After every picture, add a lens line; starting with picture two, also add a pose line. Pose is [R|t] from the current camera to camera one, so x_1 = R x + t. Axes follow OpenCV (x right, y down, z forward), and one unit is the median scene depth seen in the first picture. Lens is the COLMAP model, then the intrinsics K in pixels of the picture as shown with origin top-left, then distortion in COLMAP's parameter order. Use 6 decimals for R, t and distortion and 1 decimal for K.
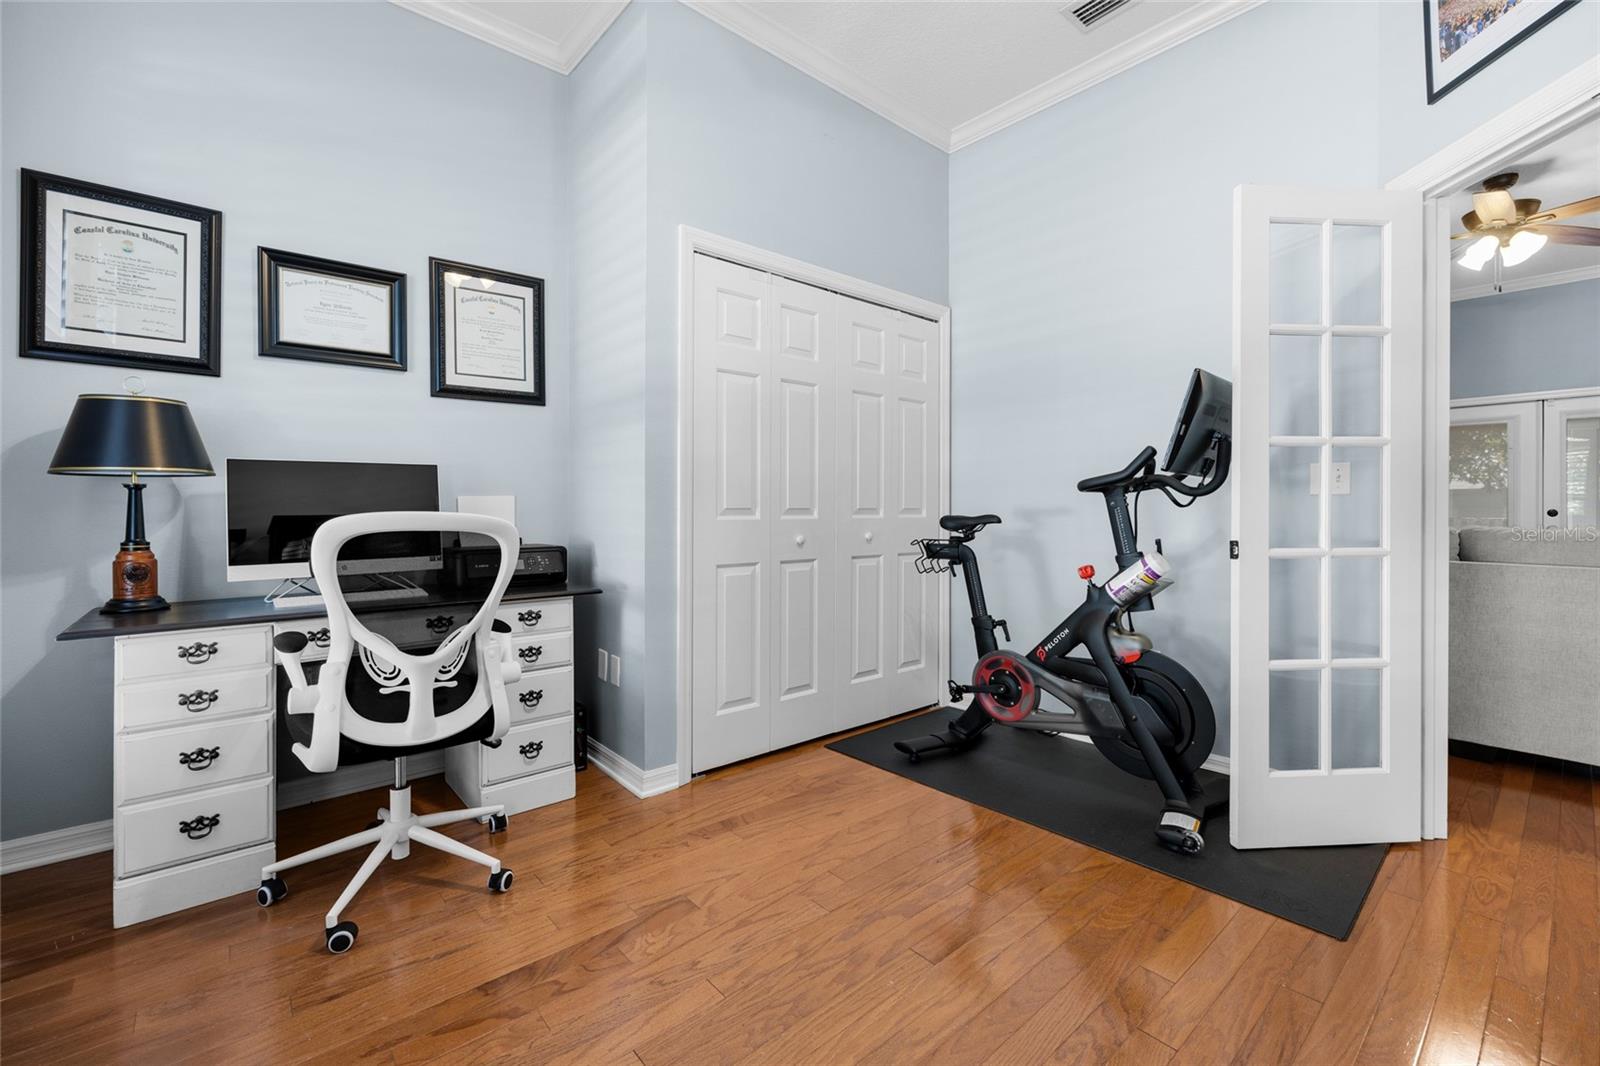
lens RADIAL K [[677.4, 0, 811.1], [0, 677.4, 508.5], [0, 0, 1]] dist [0.000960, -0.000835]
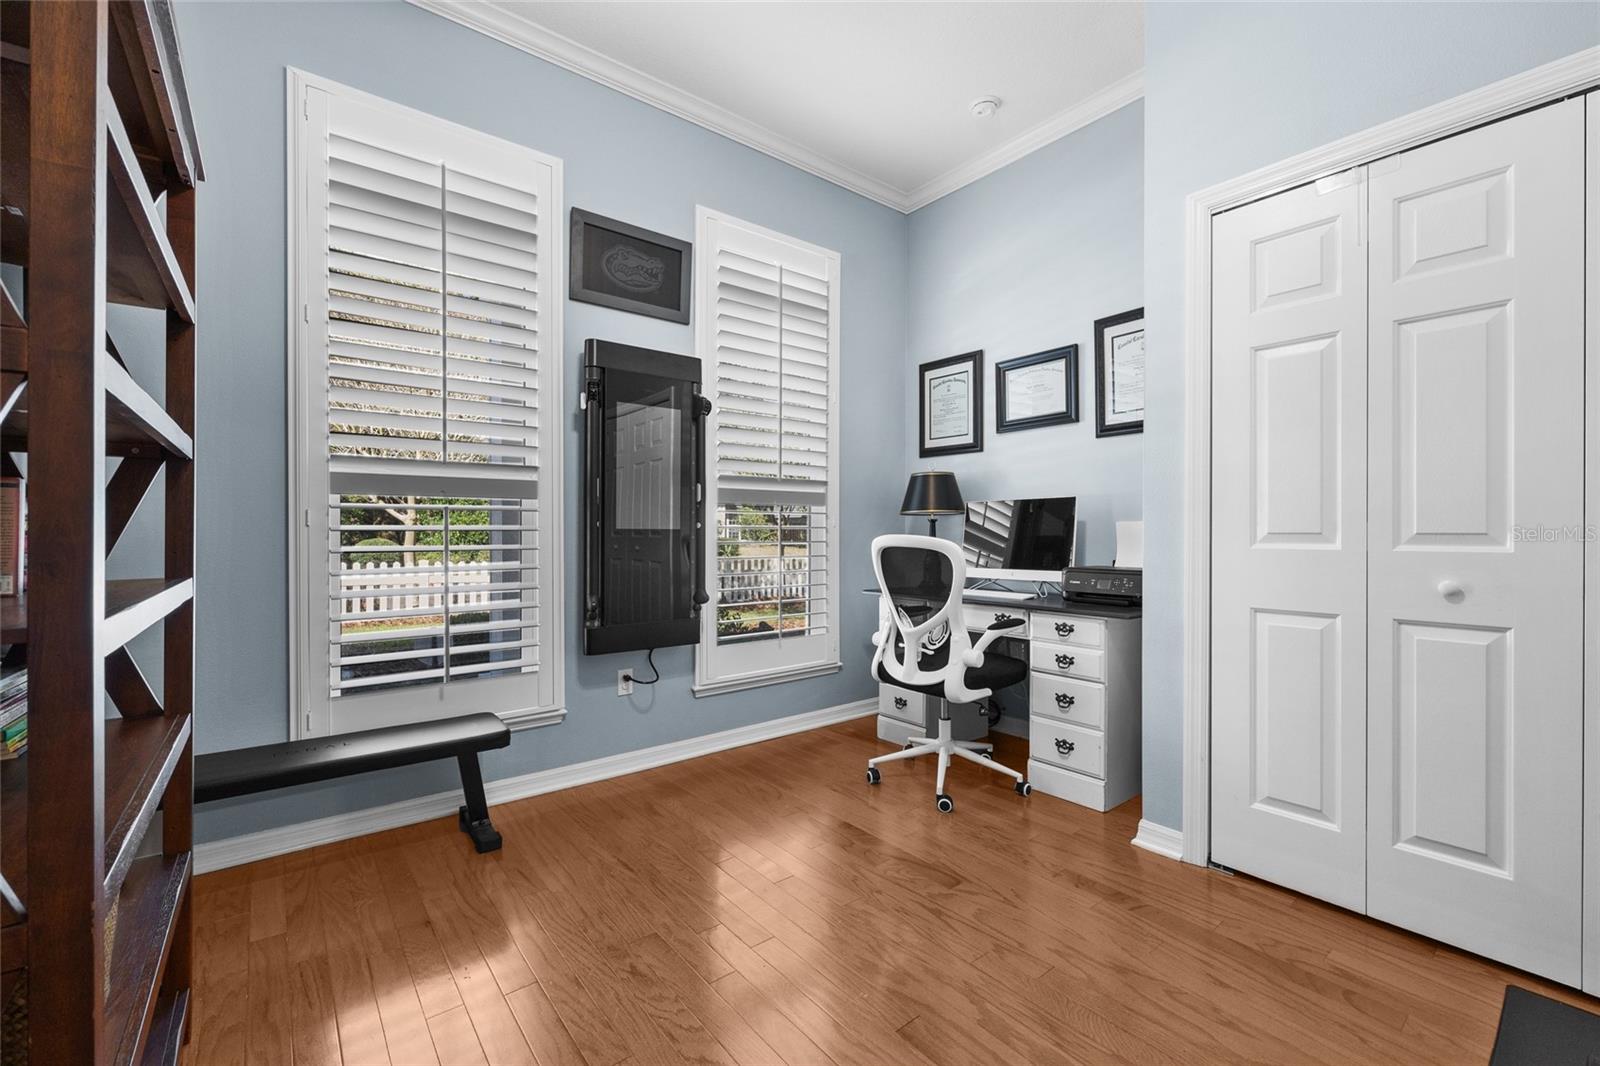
lens RADIAL K [[677.4, 0, 797.2], [0, 677.4, 532.1], [0, 0, 1]] dist [0.000960, -0.000835]
pose [[-0.054855, 0.002715, -0.998491, 0.683121], [0.003498, 0.999991, 0.002527, -0.005595], [0.998488, -0.003354, -0.054864, 0.567765]]
